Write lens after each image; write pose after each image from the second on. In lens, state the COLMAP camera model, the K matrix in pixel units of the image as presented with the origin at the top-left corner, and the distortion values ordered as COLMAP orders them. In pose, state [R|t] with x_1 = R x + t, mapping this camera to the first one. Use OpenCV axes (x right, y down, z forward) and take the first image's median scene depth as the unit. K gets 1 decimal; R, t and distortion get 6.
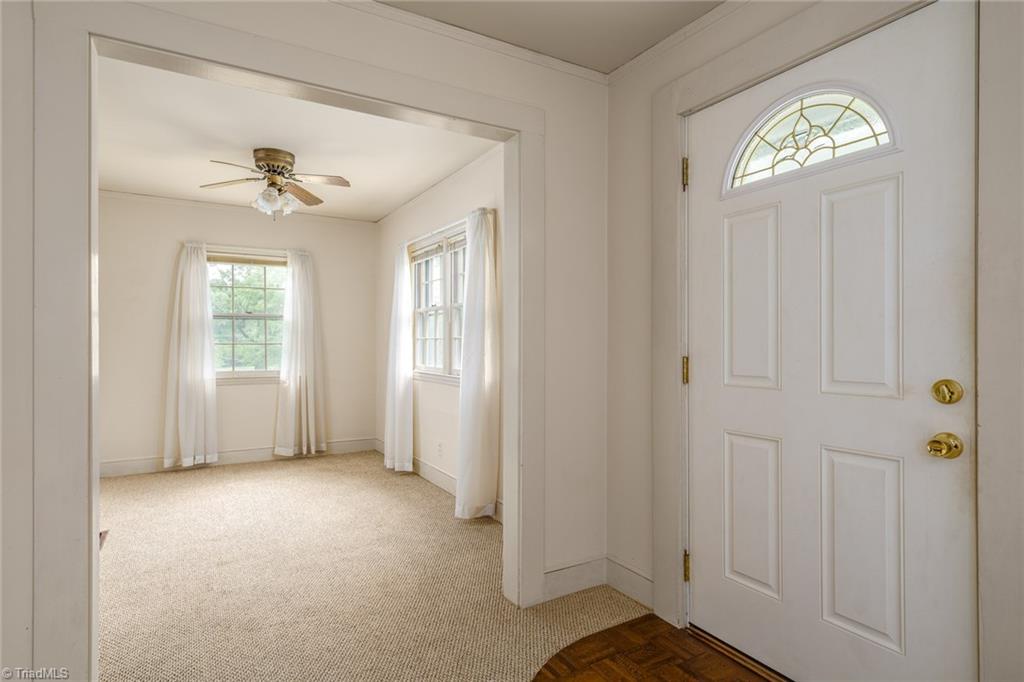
lens RADIAL K [[536.3, 0, 515.2], [0, 536.3, 349.3], [0, 0, 1]] dist [0.001990, 0.000495]
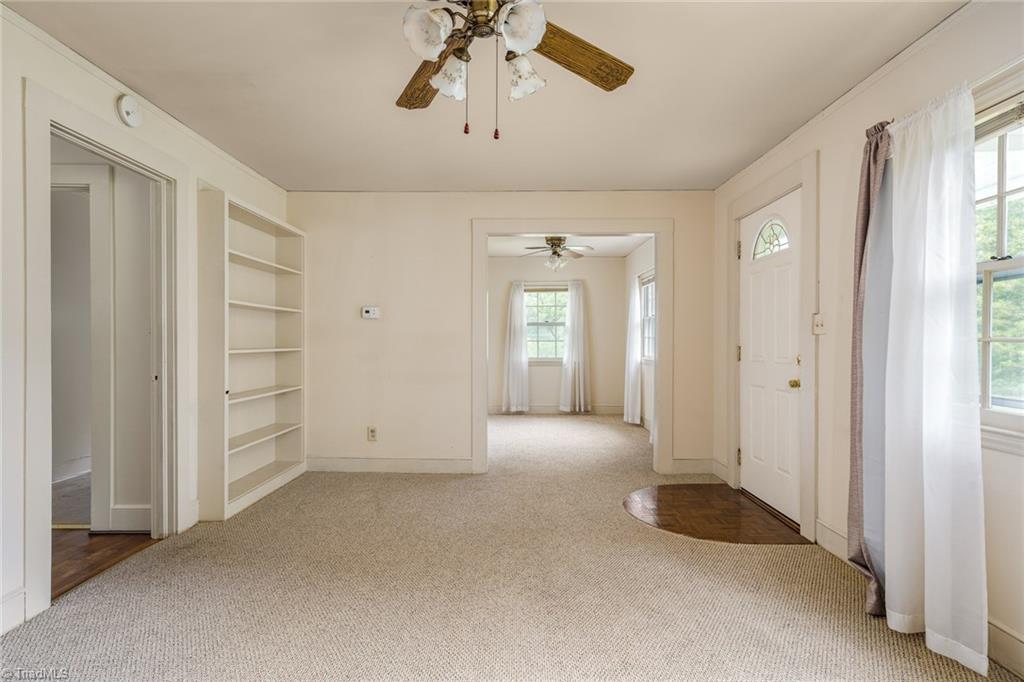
lens RADIAL K [[536.3, 0, 515.2], [0, 536.3, 349.3], [0, 0, 1]] dist [0.001990, 0.000495]
pose [[0.856451, 0.007701, -0.516170, 0.285406], [-0.006069, 0.999970, 0.004849, 0.009268], [0.516192, -0.001020, 0.856472, -0.477866]]
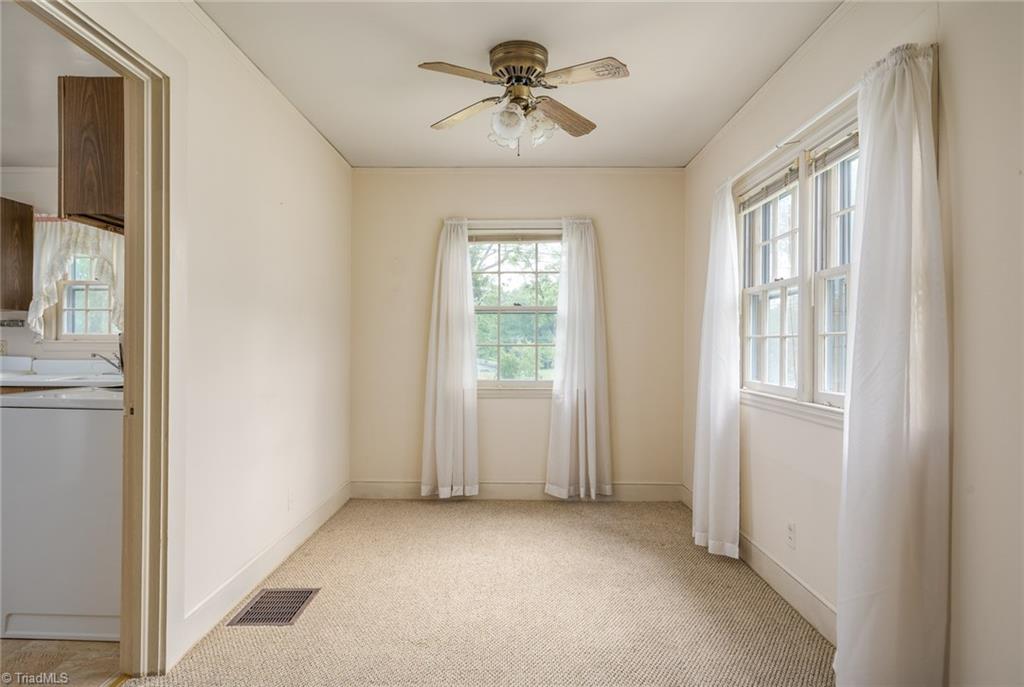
lens RADIAL K [[597.2, 0, 510.9], [0, 597.2, 346.8], [0, 0, 1]] dist [-0.000169, 0.000337]
pose [[0.851218, 0.002545, -0.524805, -0.057648], [-0.007984, 0.999935, -0.008102, -0.001360], [0.524751, 0.011087, 0.851184, 0.291338]]
